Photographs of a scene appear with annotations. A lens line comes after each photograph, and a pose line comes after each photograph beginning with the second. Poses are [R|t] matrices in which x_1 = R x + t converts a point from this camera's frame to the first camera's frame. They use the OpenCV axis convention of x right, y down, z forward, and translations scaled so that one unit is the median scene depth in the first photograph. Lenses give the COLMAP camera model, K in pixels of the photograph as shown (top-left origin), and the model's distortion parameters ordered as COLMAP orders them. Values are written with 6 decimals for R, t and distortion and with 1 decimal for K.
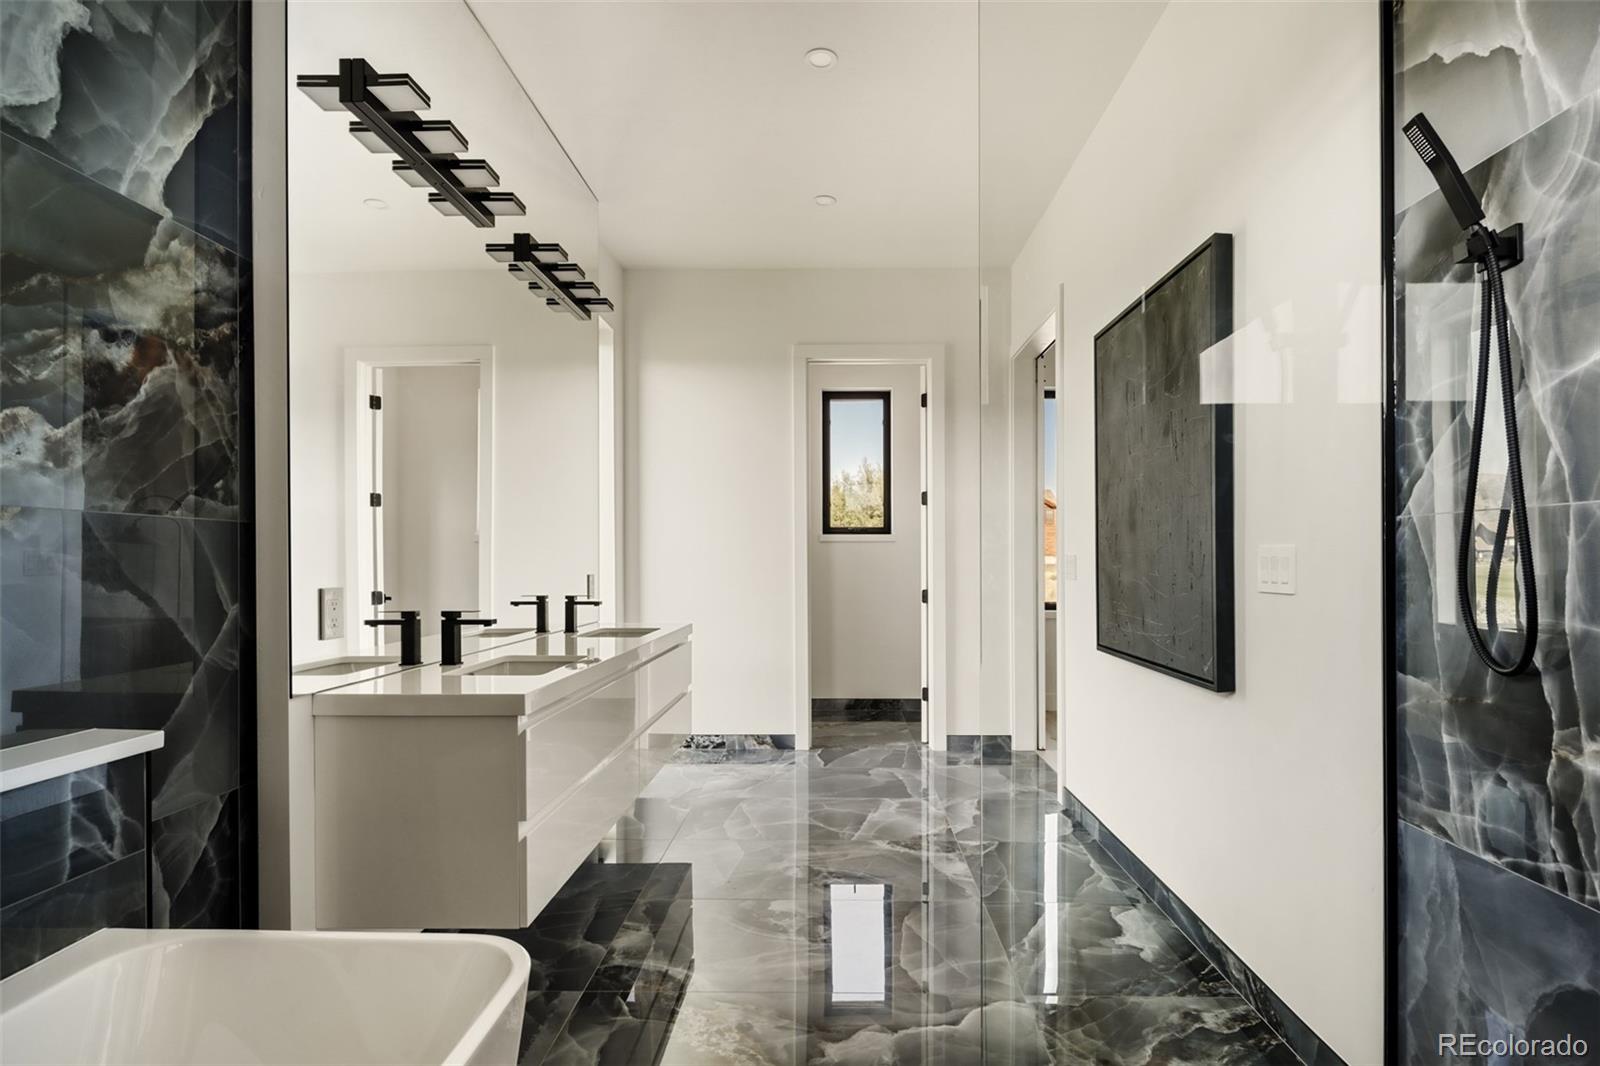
lens RADIAL K [[803.8, 0, 803.2], [0, 803.8, 560.5], [0, 0, 1]] dist [0.000202, -0.000053]
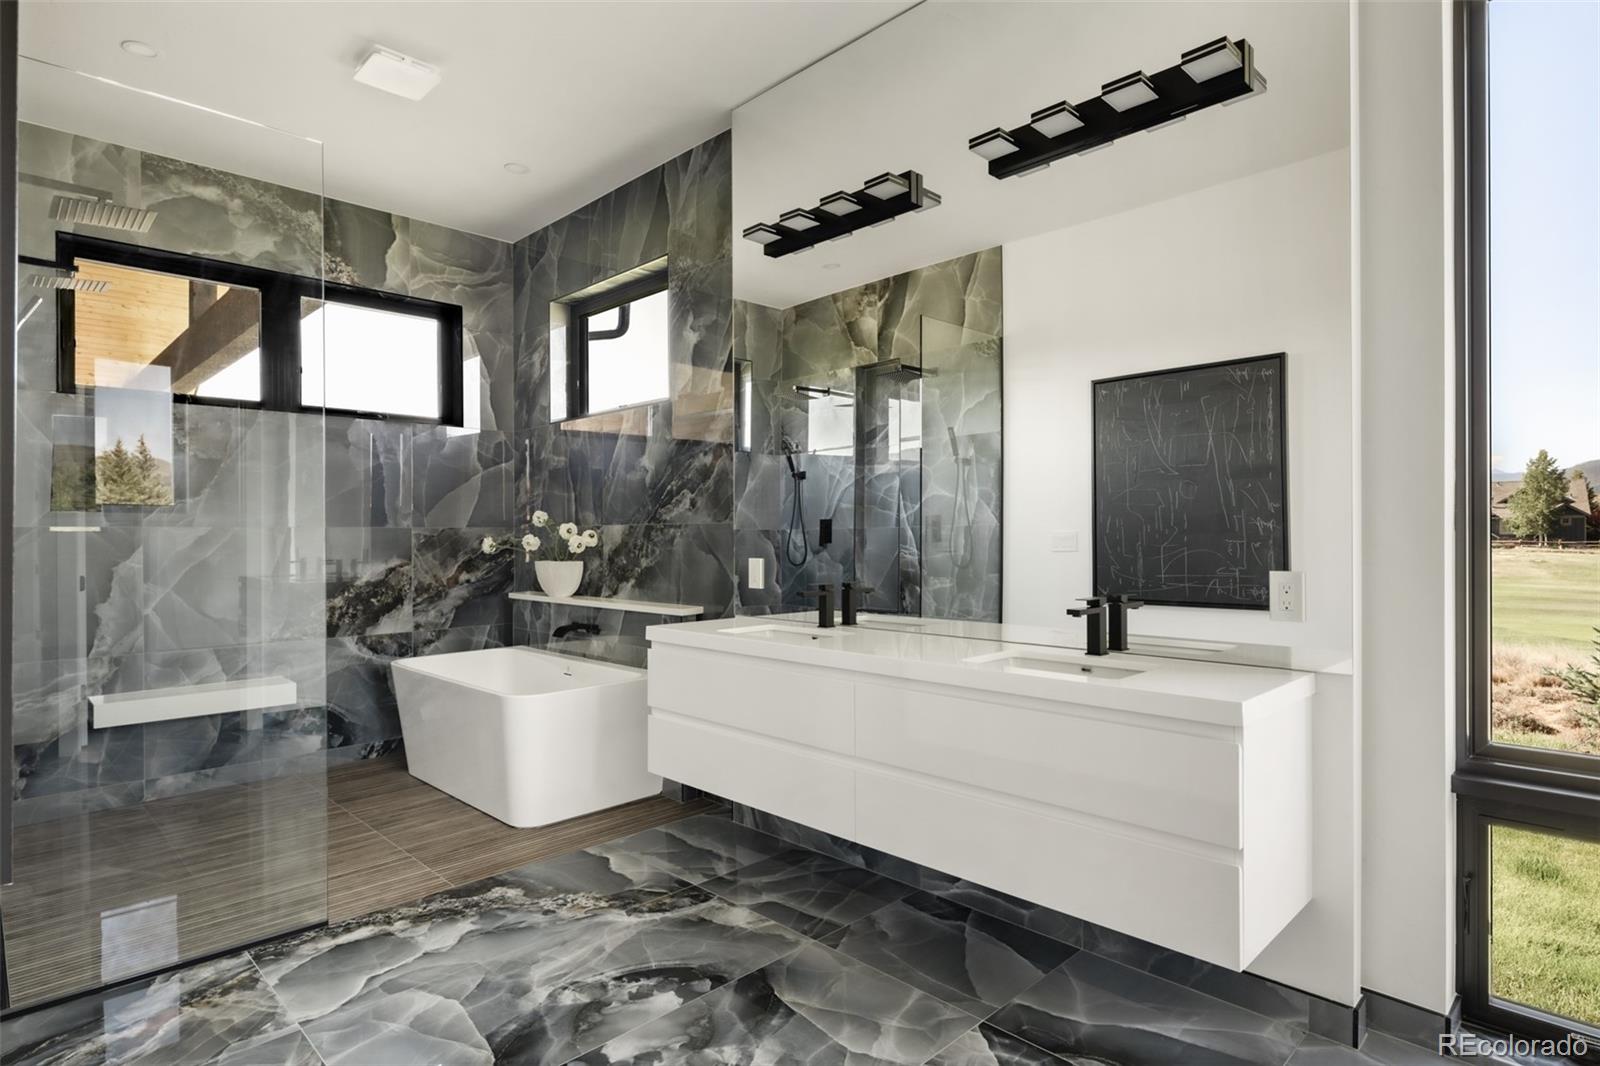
lens RADIAL K [[841.7, 0, 834.3], [0, 841.7, 534.4], [0, 0, 1]] dist [0.001256, 0.000203]
pose [[-0.663097, 0.005322, -0.748515, 0.705727], [0.004116, 0.999986, 0.003464, -0.025128], [0.748522, -0.000784, -0.663109, 2.520513]]
